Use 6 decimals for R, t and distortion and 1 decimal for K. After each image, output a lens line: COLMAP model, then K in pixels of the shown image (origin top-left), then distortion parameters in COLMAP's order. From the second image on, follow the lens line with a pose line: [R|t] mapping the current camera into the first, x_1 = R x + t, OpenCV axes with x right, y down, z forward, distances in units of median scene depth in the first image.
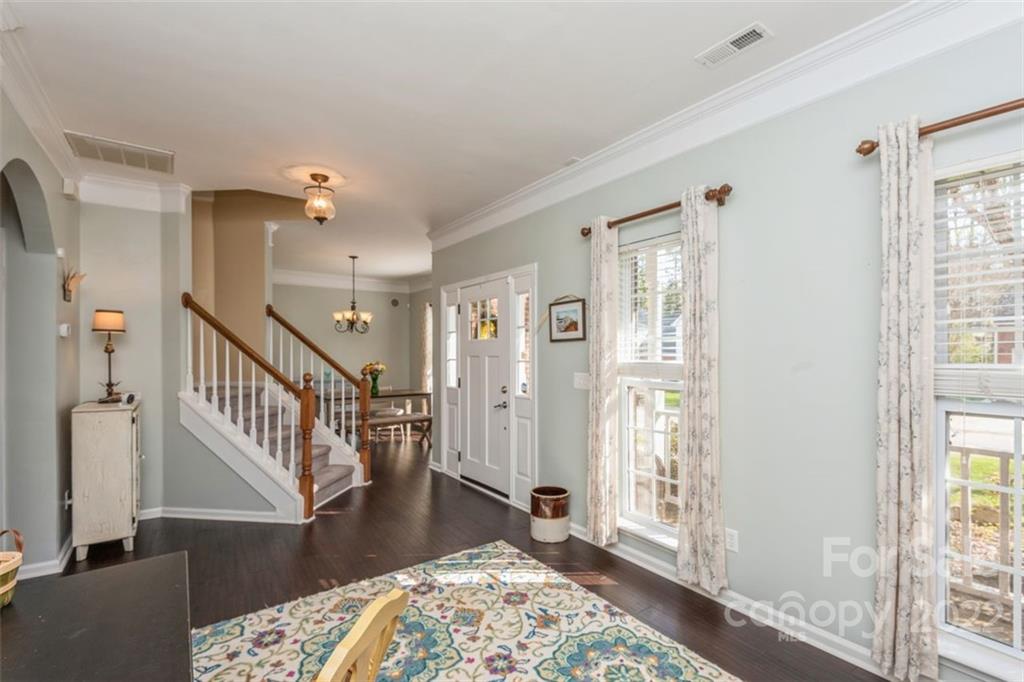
lens RADIAL K [[479.4, 0, 513.7], [0, 479.4, 348.8], [0, 0, 1]] dist [0.012014, -0.001939]
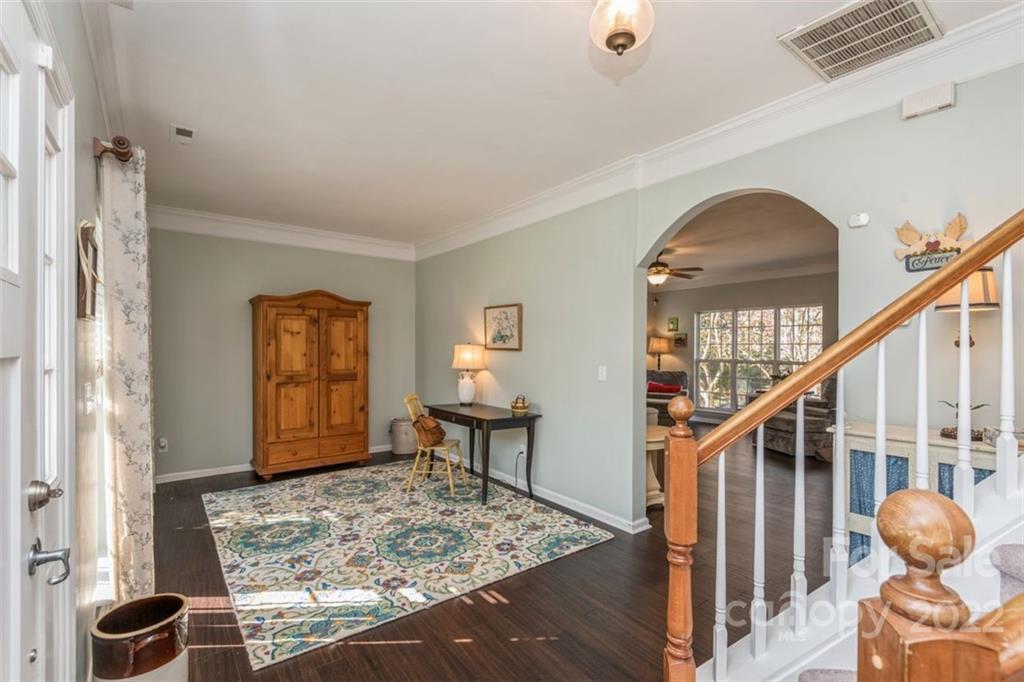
lens RADIAL K [[479.4, 0, 502.8], [0, 479.4, 341.6], [0, 0, 1]] dist [0.012014, -0.001939]
pose [[-0.999977, -0.004468, -0.005088, -0.426185], [-0.004370, 0.999807, -0.019151, 0.019778], [0.005172, -0.019129, -0.999804, 2.115568]]
